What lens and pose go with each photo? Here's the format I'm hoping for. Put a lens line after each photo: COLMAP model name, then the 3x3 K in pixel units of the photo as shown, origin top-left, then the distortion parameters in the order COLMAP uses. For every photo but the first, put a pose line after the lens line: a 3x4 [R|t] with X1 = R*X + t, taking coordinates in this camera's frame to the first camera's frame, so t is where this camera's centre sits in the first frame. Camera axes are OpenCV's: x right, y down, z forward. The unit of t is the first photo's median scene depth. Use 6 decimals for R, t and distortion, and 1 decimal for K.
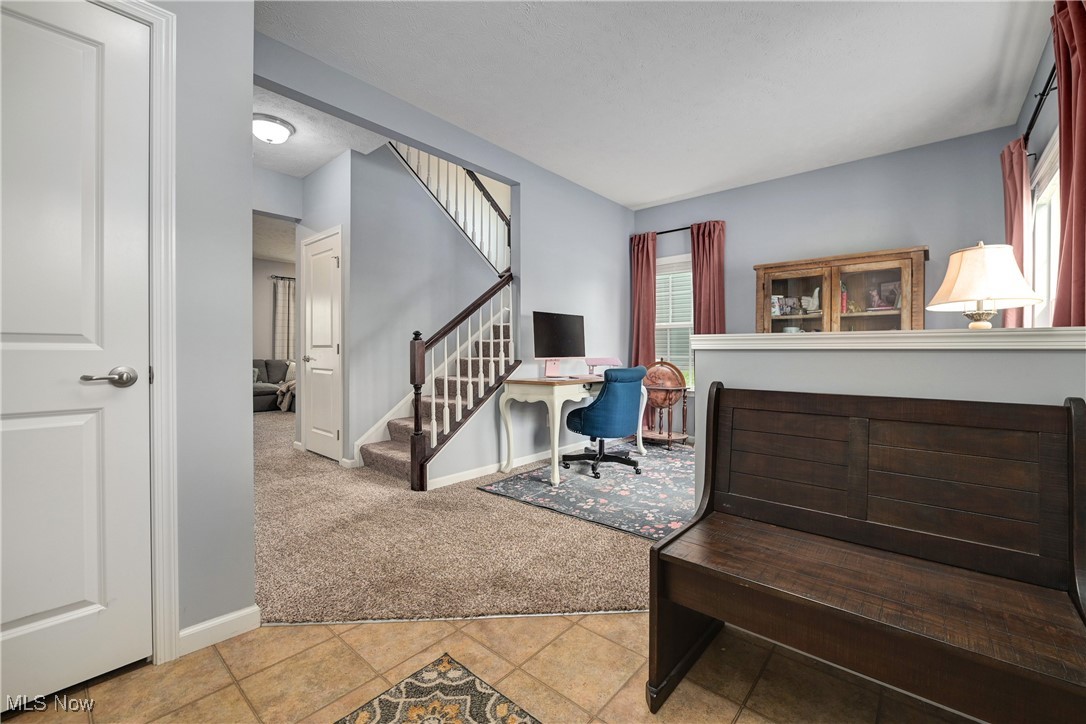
lens RADIAL K [[446.1, 0, 547.8], [0, 446.1, 358.0], [0, 0, 1]] dist [-0.013142, -0.000110]
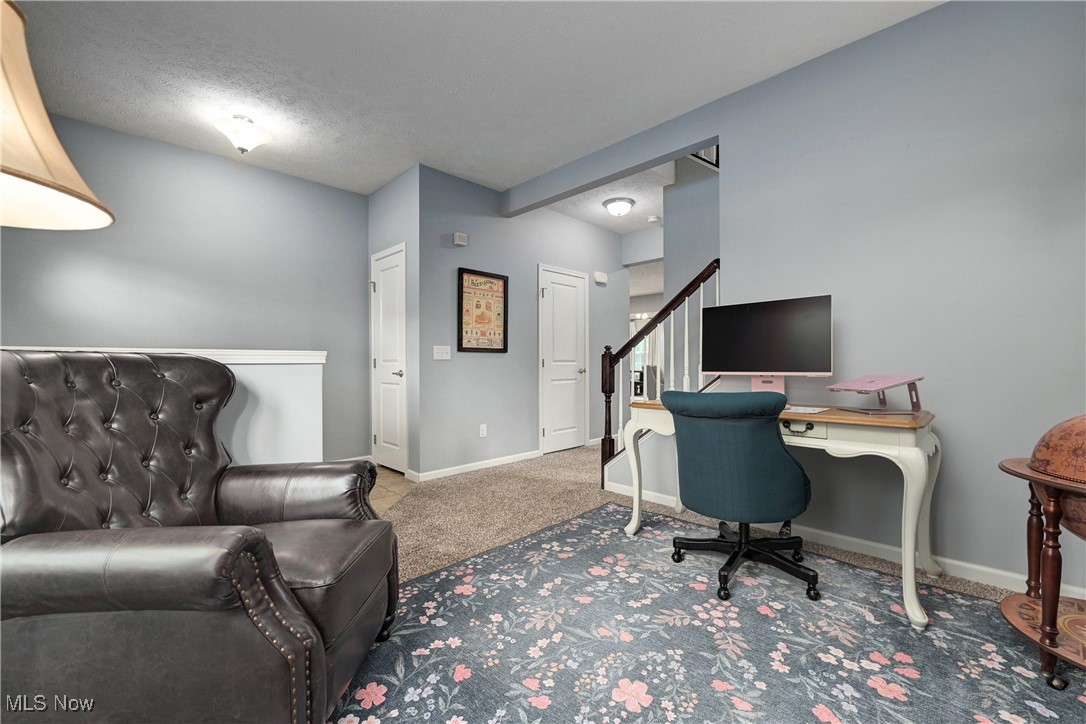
lens RADIAL K [[423.1, 0, 548.1], [0, 423.1, 362.7], [0, 0, 1]] dist [-0.000910, -0.000031]
pose [[-0.045688, -0.001369, -0.998955, 0.805211], [-0.006003, 0.999981, -0.001095, -0.015056], [0.998938, 0.005947, -0.045695, 0.930456]]
